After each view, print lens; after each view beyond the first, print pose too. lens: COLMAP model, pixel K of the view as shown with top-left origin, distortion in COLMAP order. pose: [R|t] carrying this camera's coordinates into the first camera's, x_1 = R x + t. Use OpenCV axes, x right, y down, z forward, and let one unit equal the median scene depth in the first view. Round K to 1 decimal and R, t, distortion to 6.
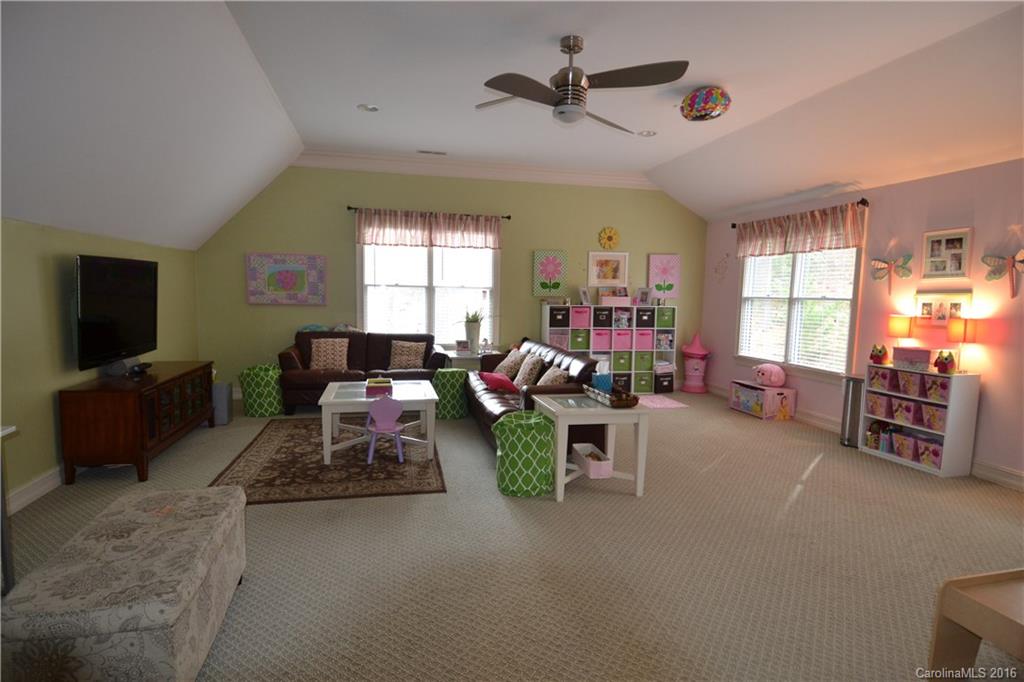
lens RADIAL K [[542.2, 0, 513.0], [0, 542.2, 343.5], [0, 0, 1]] dist [0.016155, -0.026095]
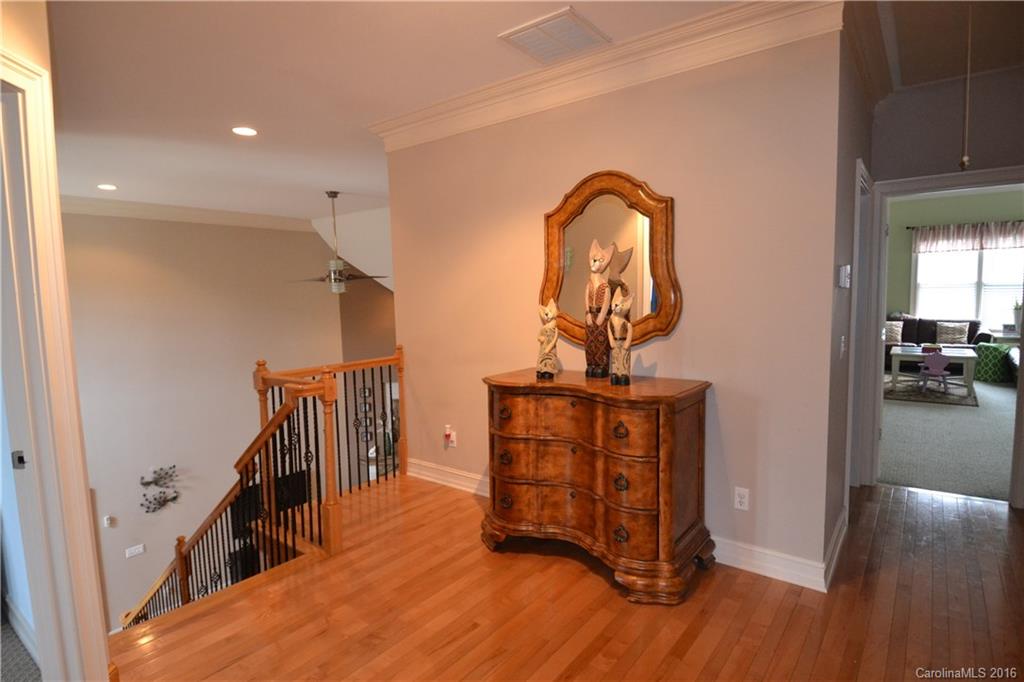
lens RADIAL K [[542.2, 0, 514.2], [0, 542.2, 342.6], [0, 0, 1]] dist [0.016155, -0.026095]
pose [[0.641465, 0.039796, -0.766119, 0.126977], [-0.038541, 0.999064, 0.019626, 0.054182], [0.766184, 0.016937, 0.642399, -0.655250]]
